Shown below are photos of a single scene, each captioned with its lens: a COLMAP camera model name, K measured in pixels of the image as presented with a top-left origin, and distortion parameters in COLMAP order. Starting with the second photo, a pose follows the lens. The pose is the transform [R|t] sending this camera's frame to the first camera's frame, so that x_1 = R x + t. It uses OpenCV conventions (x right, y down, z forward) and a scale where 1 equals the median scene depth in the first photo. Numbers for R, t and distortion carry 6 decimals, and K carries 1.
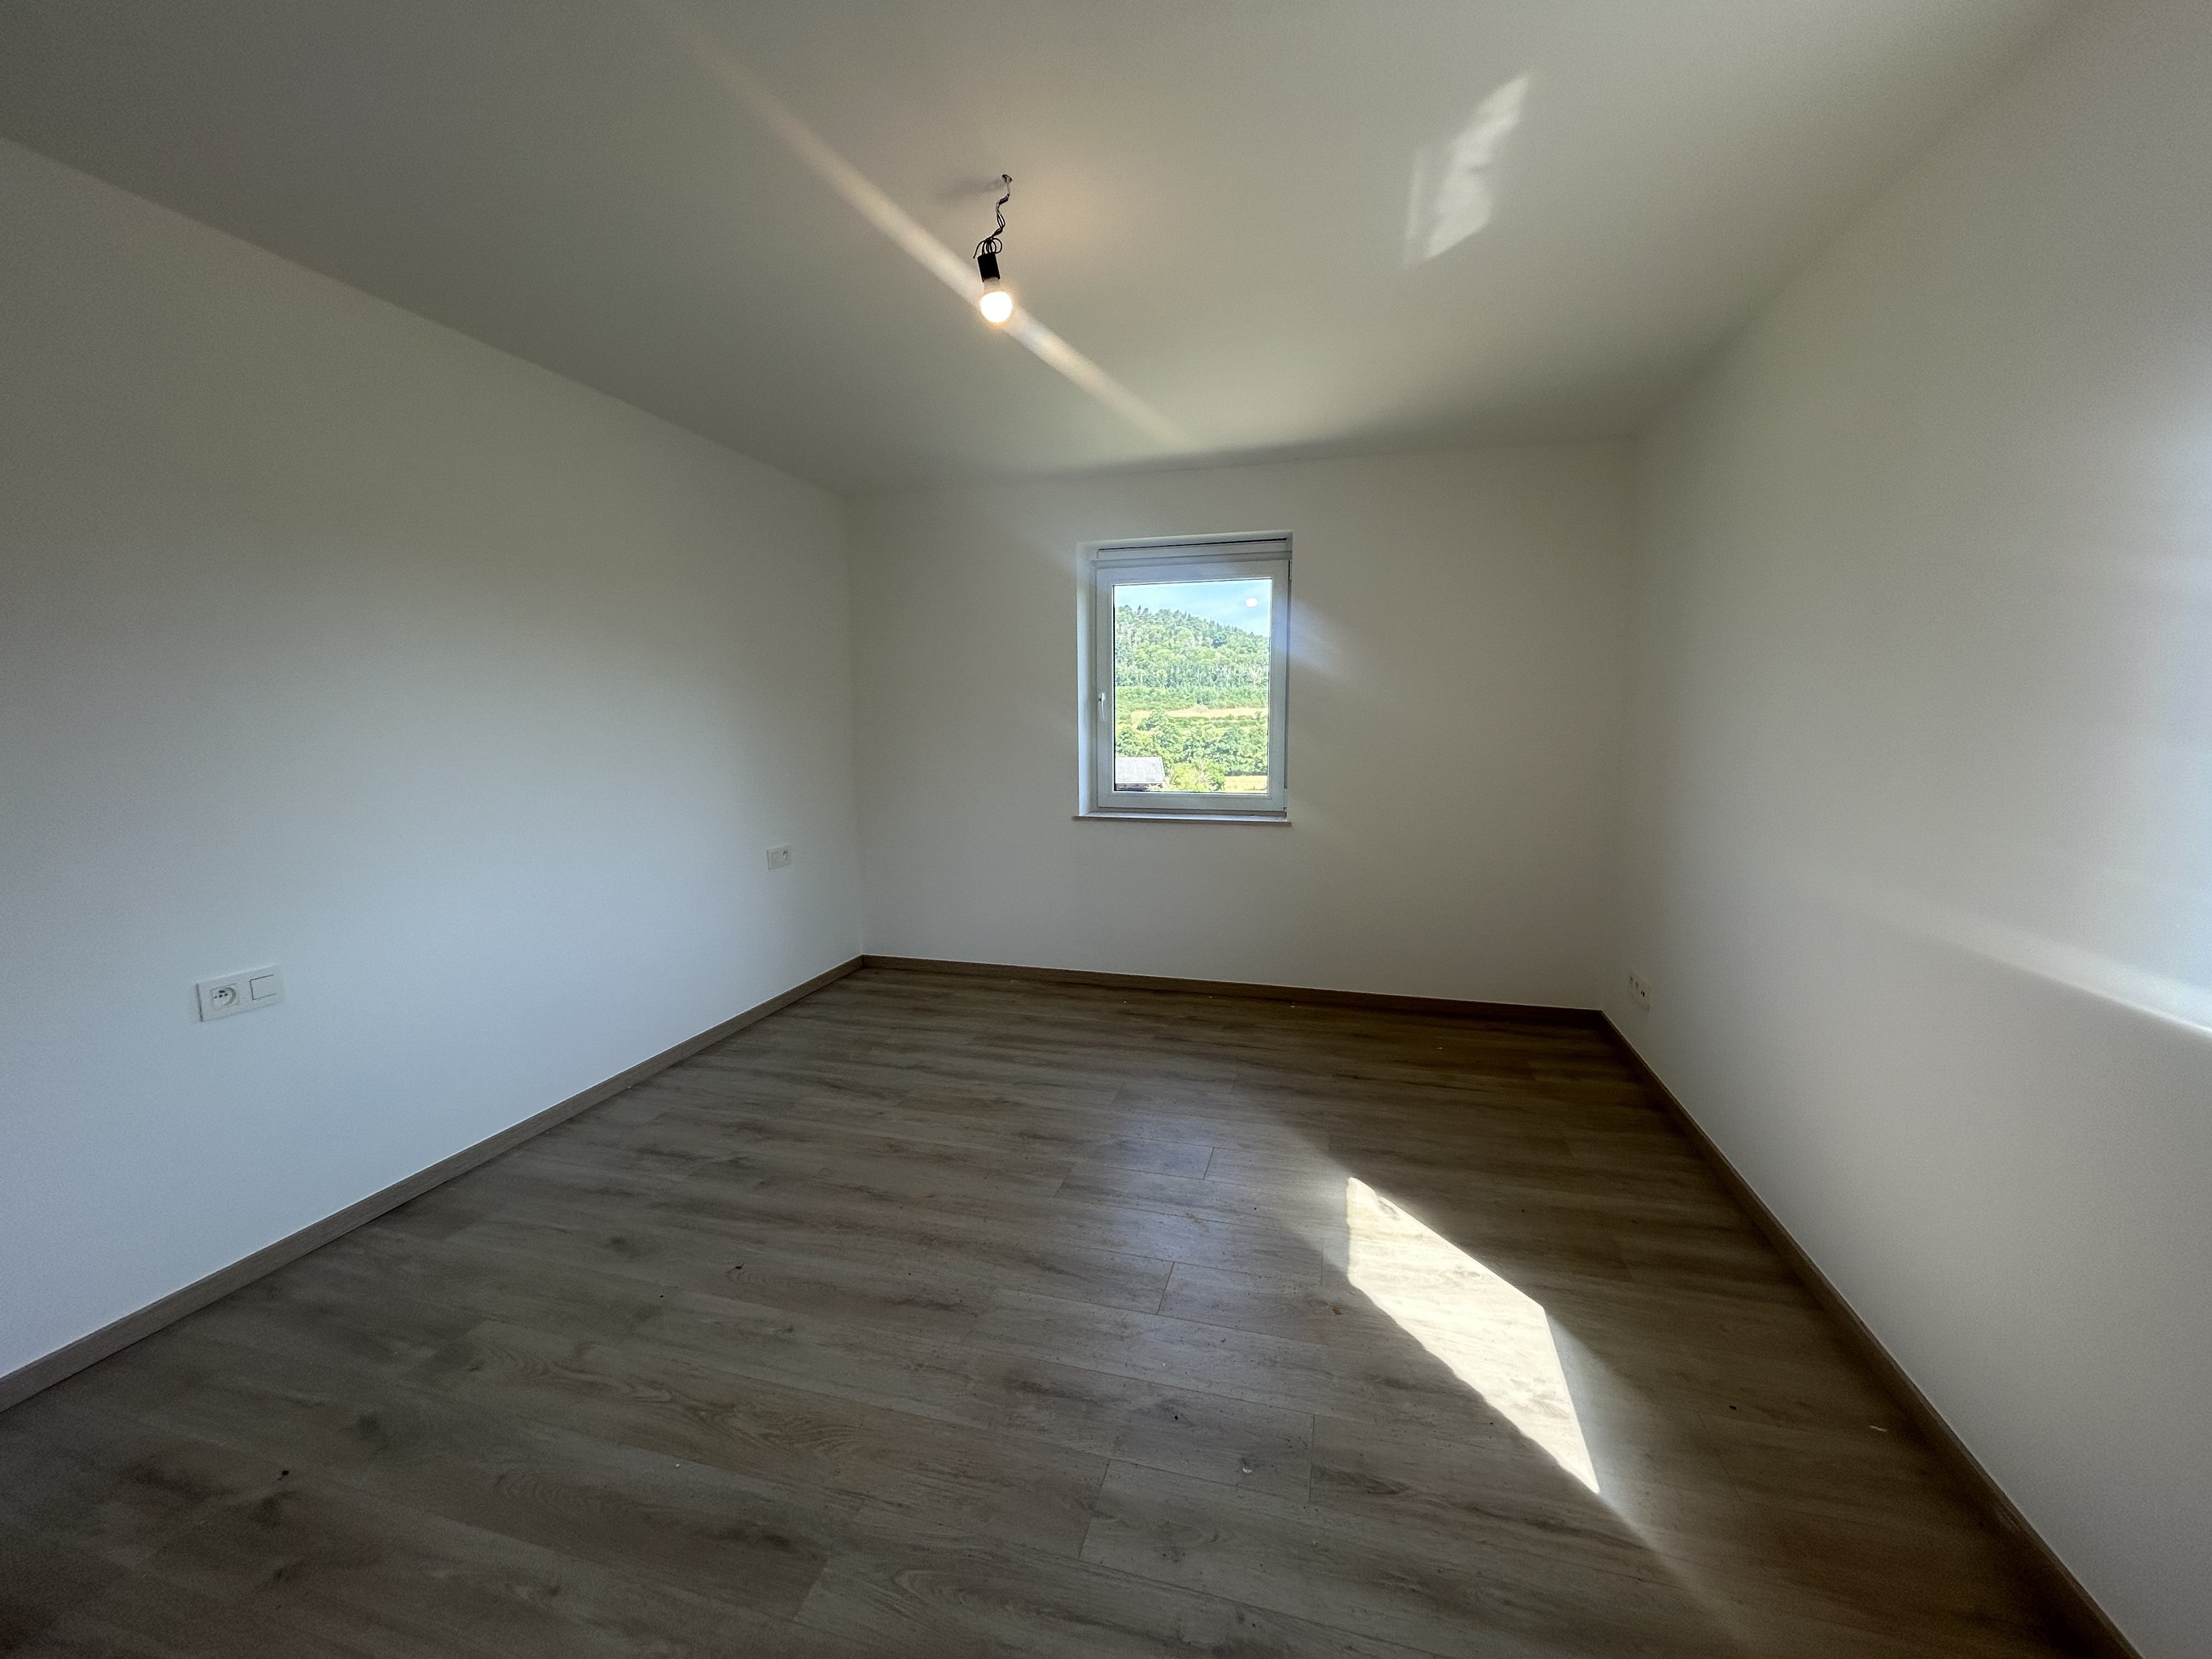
lens RADIAL K [[893.3, 0, 1103.3], [0, 893.3, 821.1], [0, 0, 1]] dist [-0.000252, -0.000275]
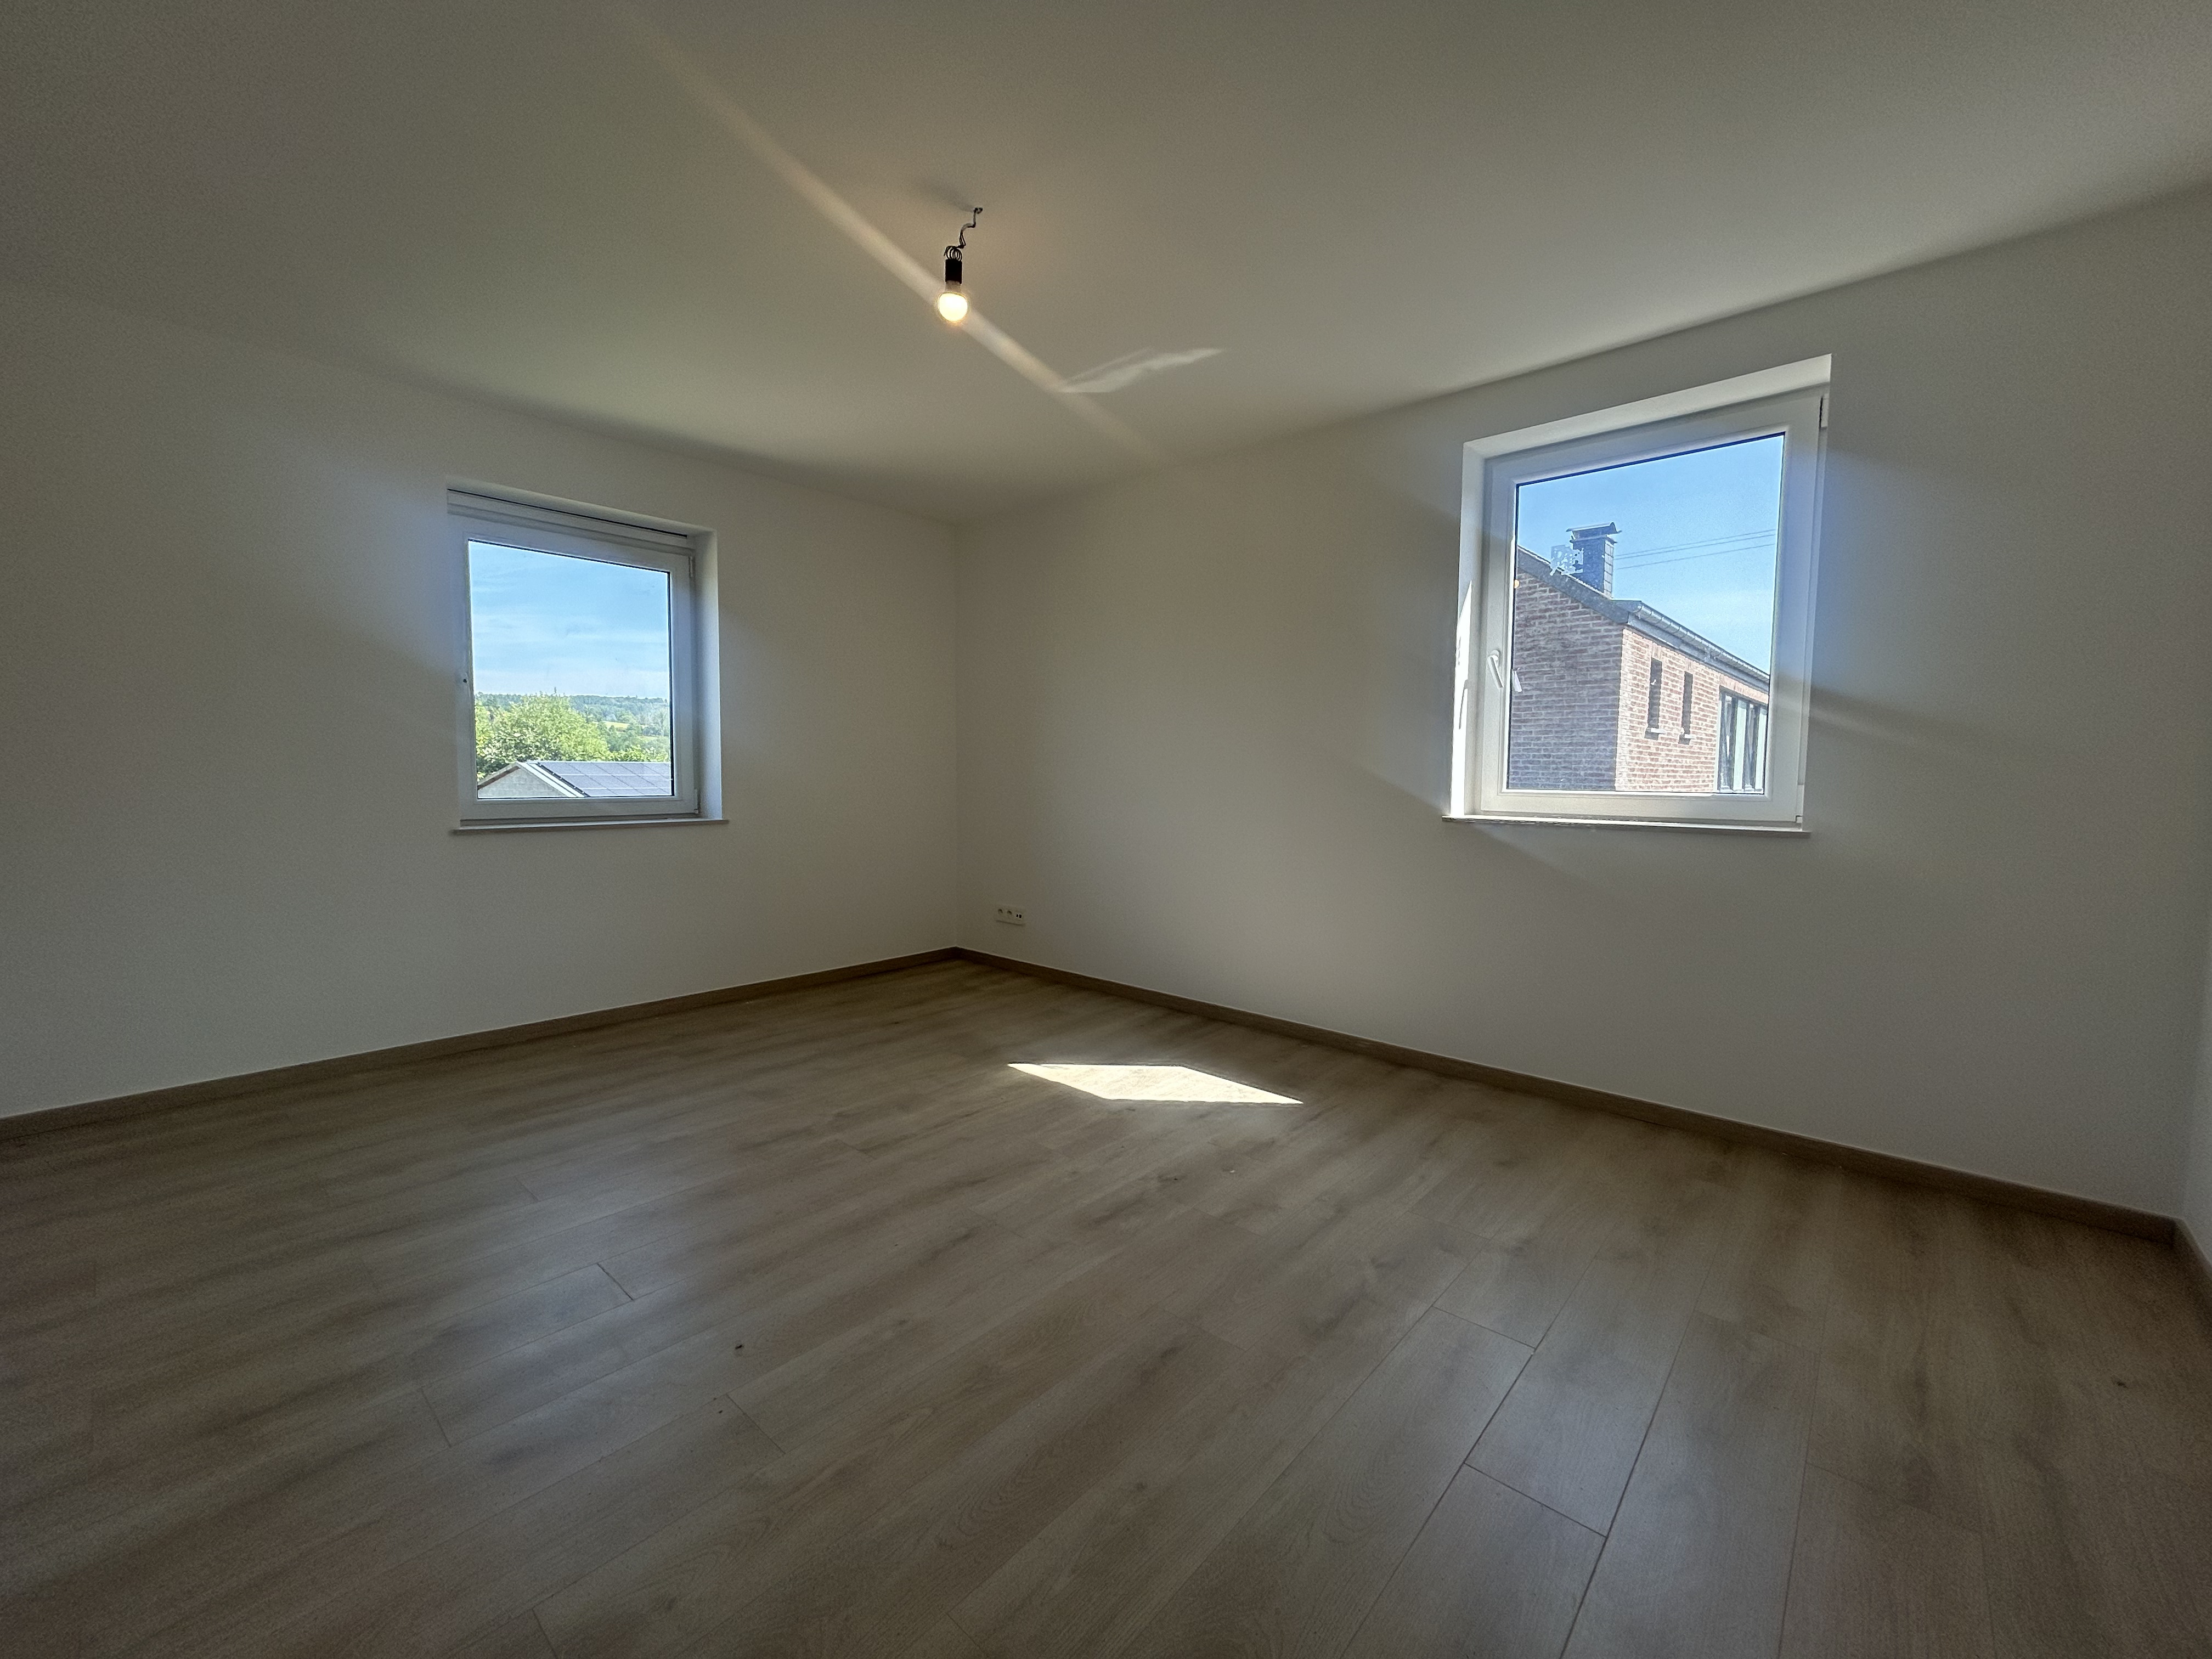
lens RADIAL K [[893.3, 0, 1103.3], [0, 893.3, 821.1], [0, 0, 1]] dist [-0.000252, -0.000275]
pose [[0.444518, -0.045372, 0.894620, -0.592437], [0.094315, 0.995536, 0.003627, 0.045791], [-0.890791, 0.082764, 0.446813, 0.211425]]
